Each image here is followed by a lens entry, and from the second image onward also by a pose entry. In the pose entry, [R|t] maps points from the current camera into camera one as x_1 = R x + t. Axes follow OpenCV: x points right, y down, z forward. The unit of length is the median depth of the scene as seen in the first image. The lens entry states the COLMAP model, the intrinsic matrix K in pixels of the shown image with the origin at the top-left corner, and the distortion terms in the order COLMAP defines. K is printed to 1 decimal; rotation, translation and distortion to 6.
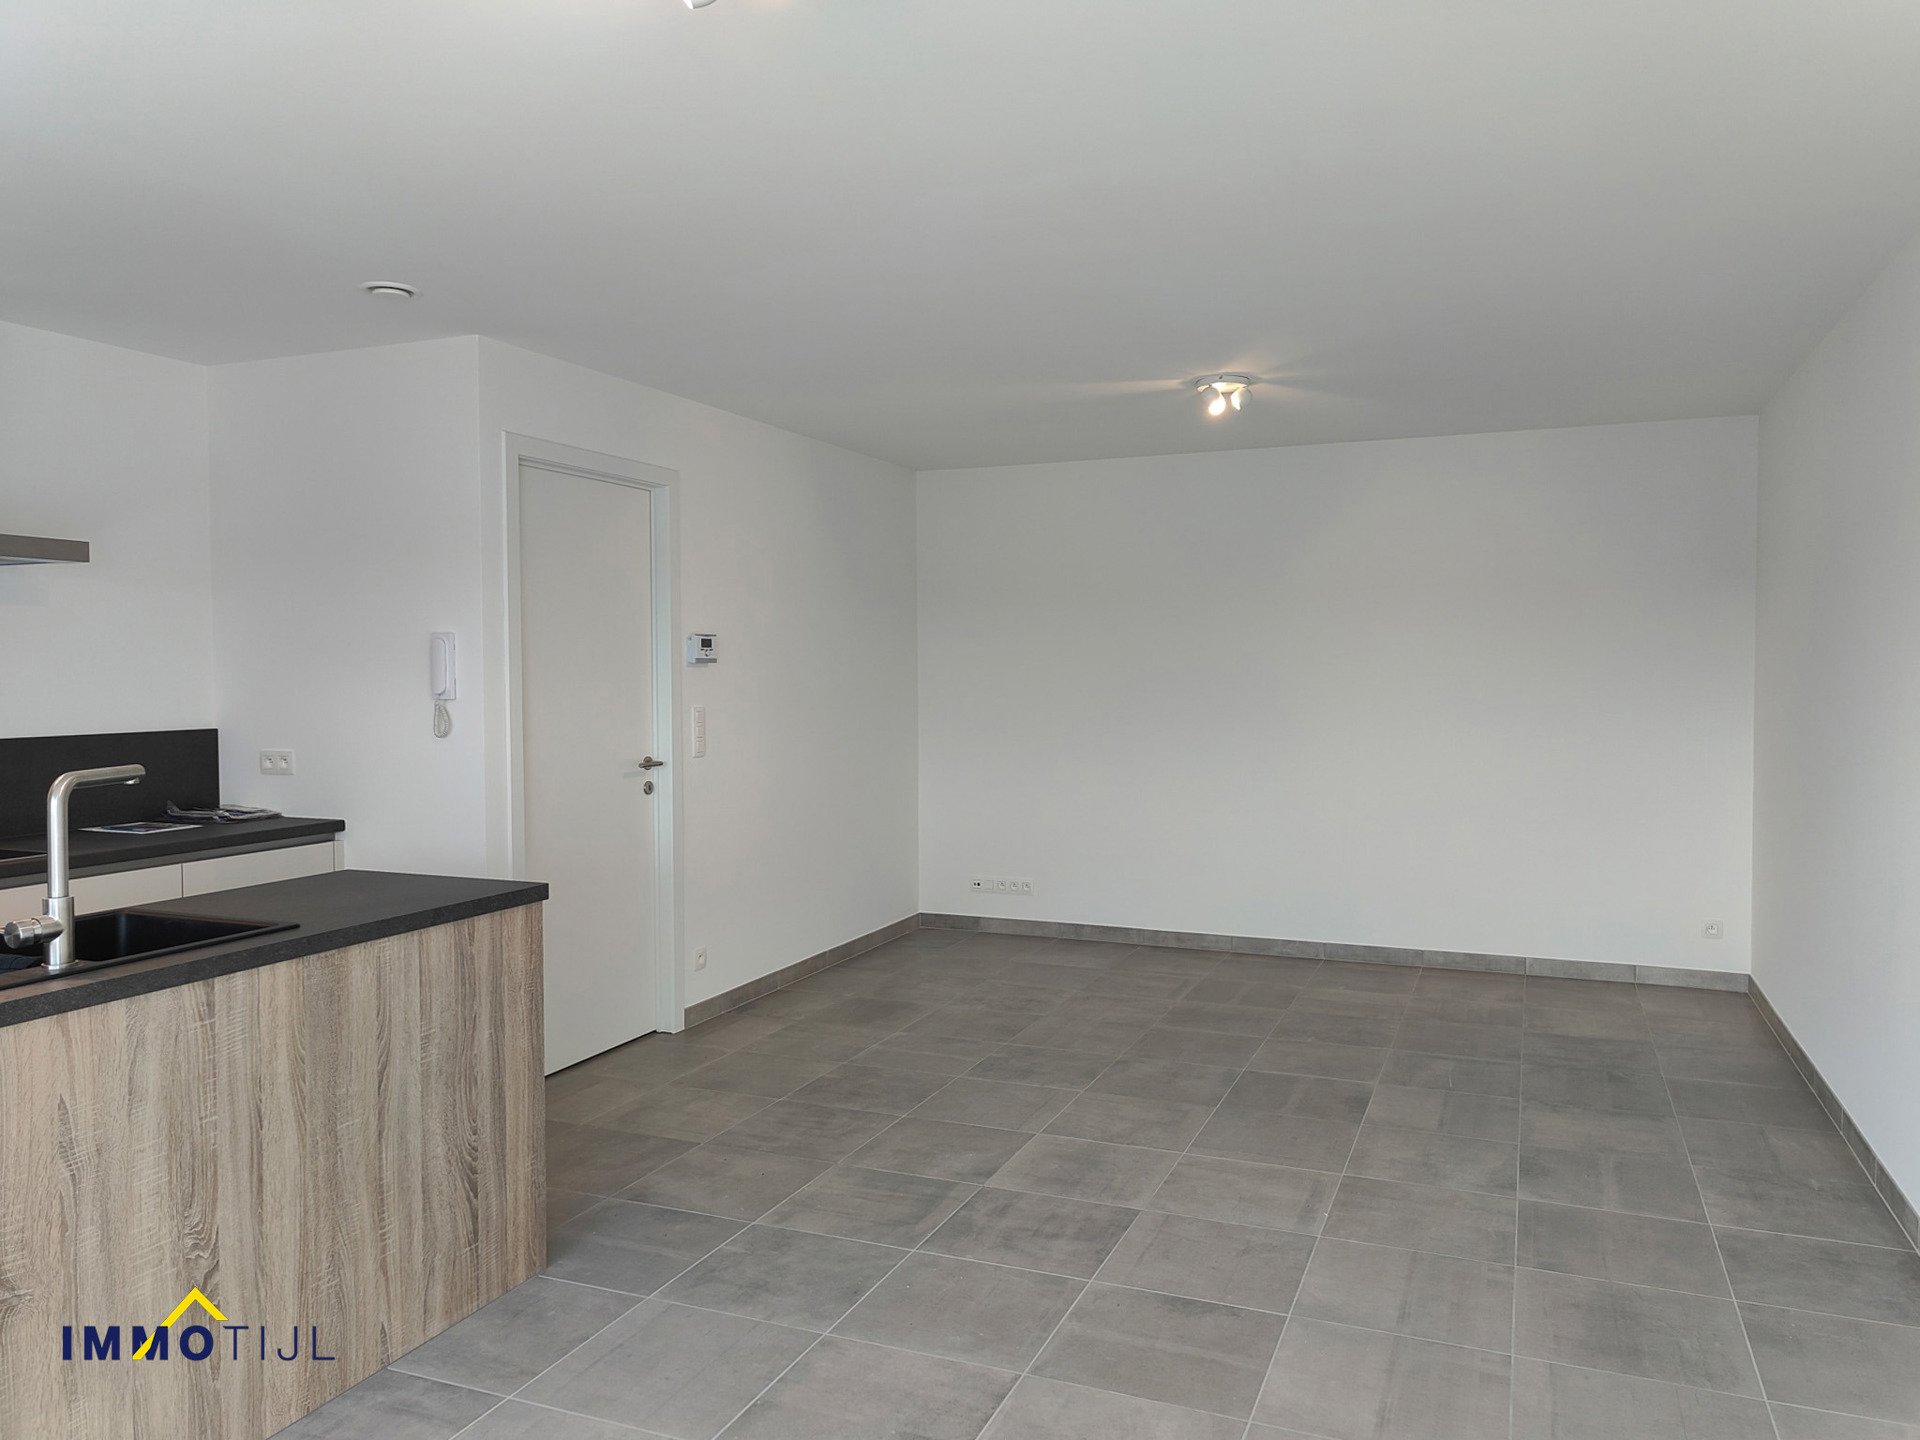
lens RADIAL K [[1372.9, 0, 960.0], [0, 1372.9, 720.0], [0, 0, 1]] dist [0.002682, 0.003644]
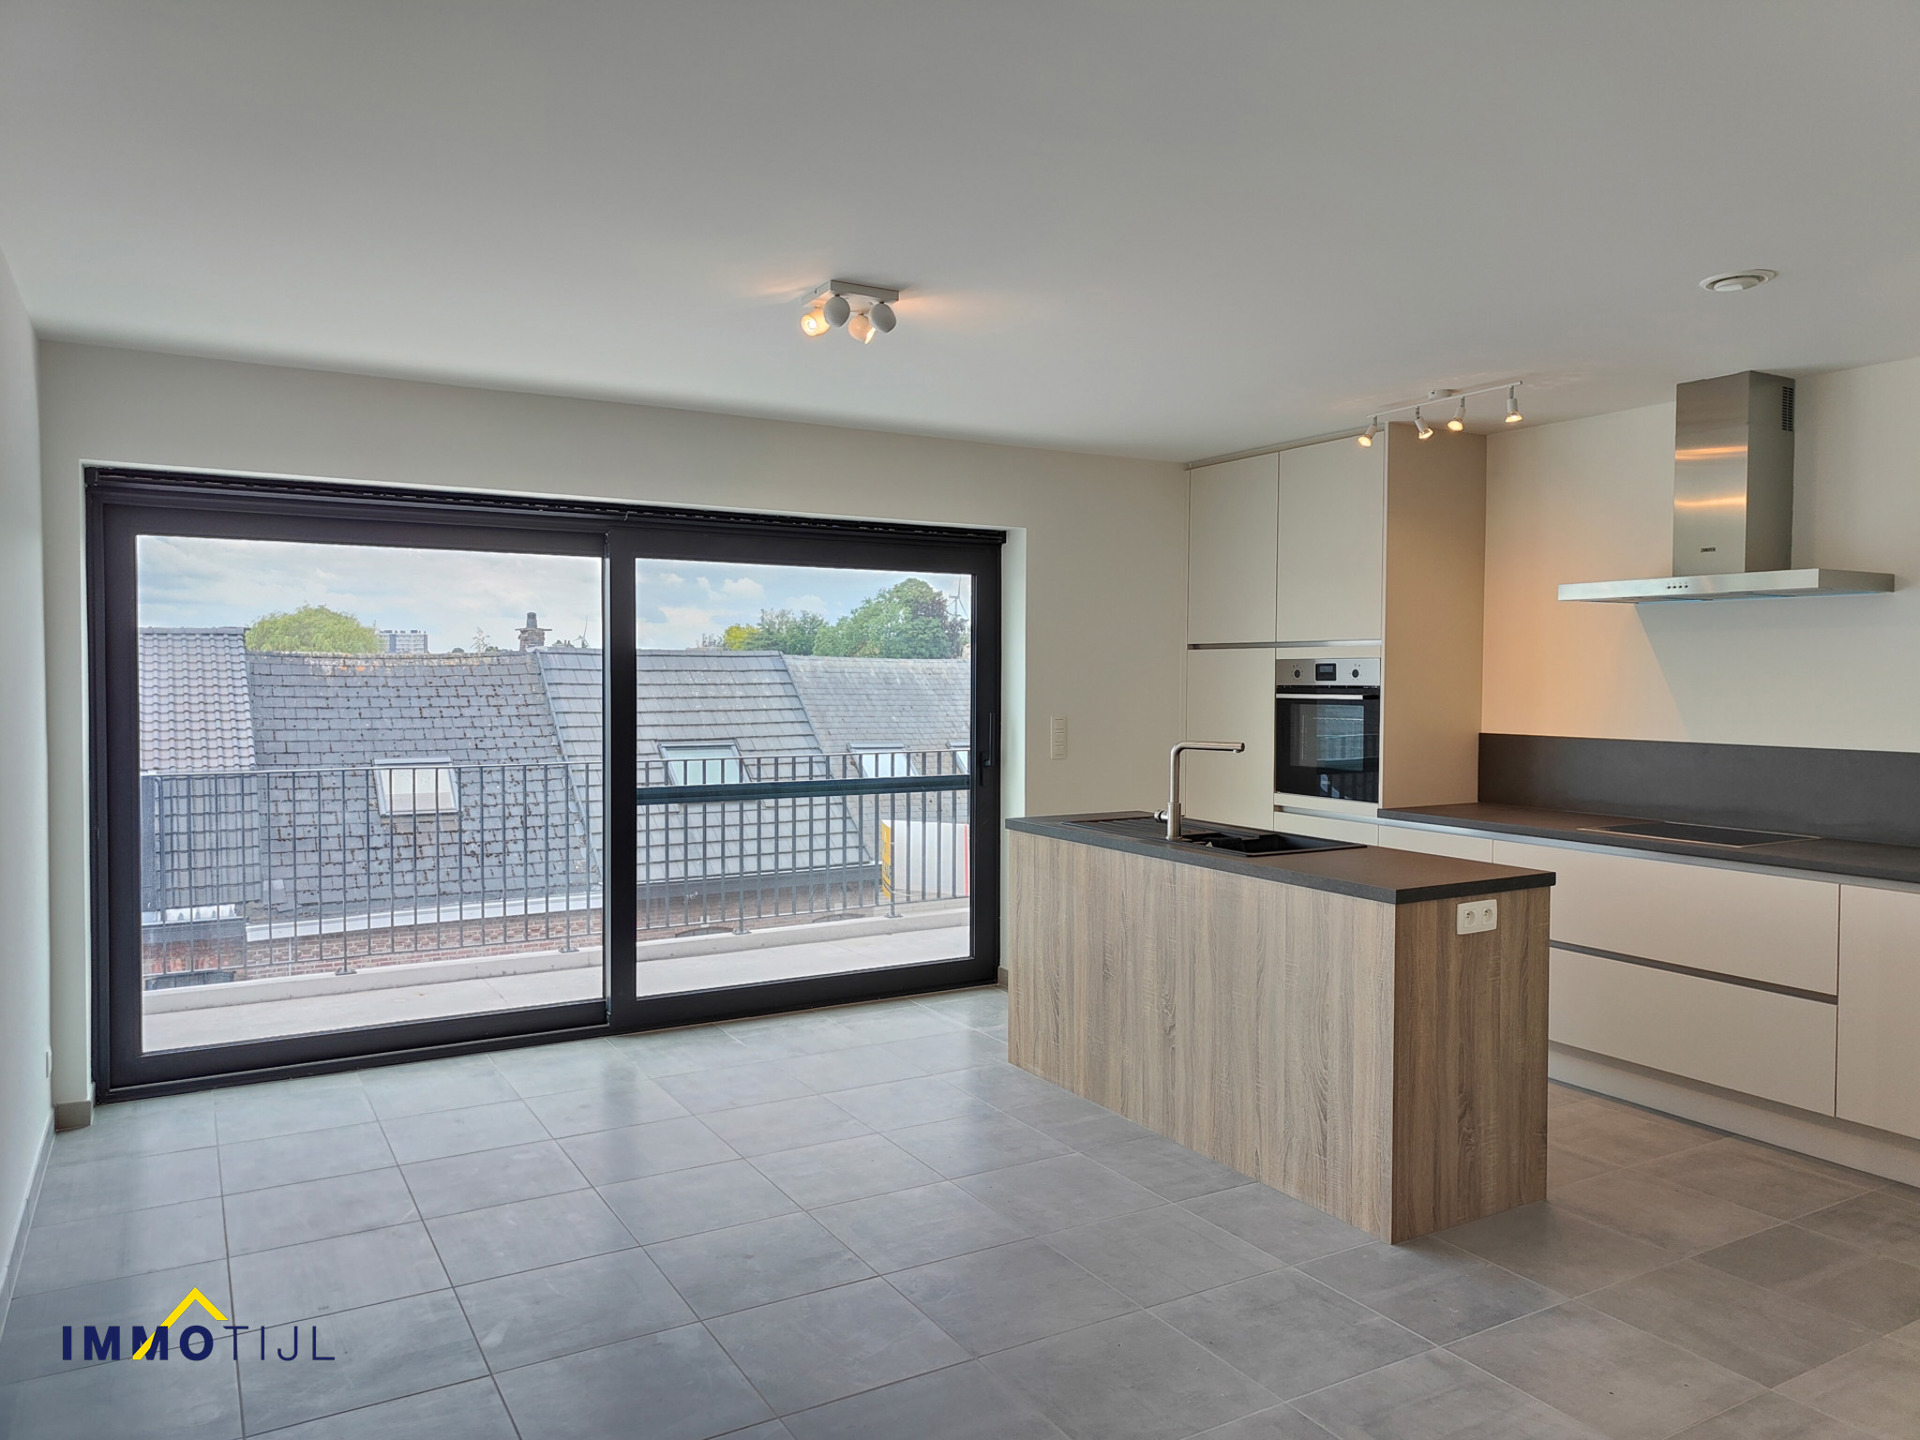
lens RADIAL K [[1372.9, 0, 960.0], [0, 1372.9, 720.0], [0, 0, 1]] dist [0.002682, 0.003644]
pose [[-0.609129, 0.035347, -0.792283, 0.845591], [-0.026100, 0.997572, 0.064573, -0.082881], [0.792641, 0.060011, -0.606727, 1.542686]]
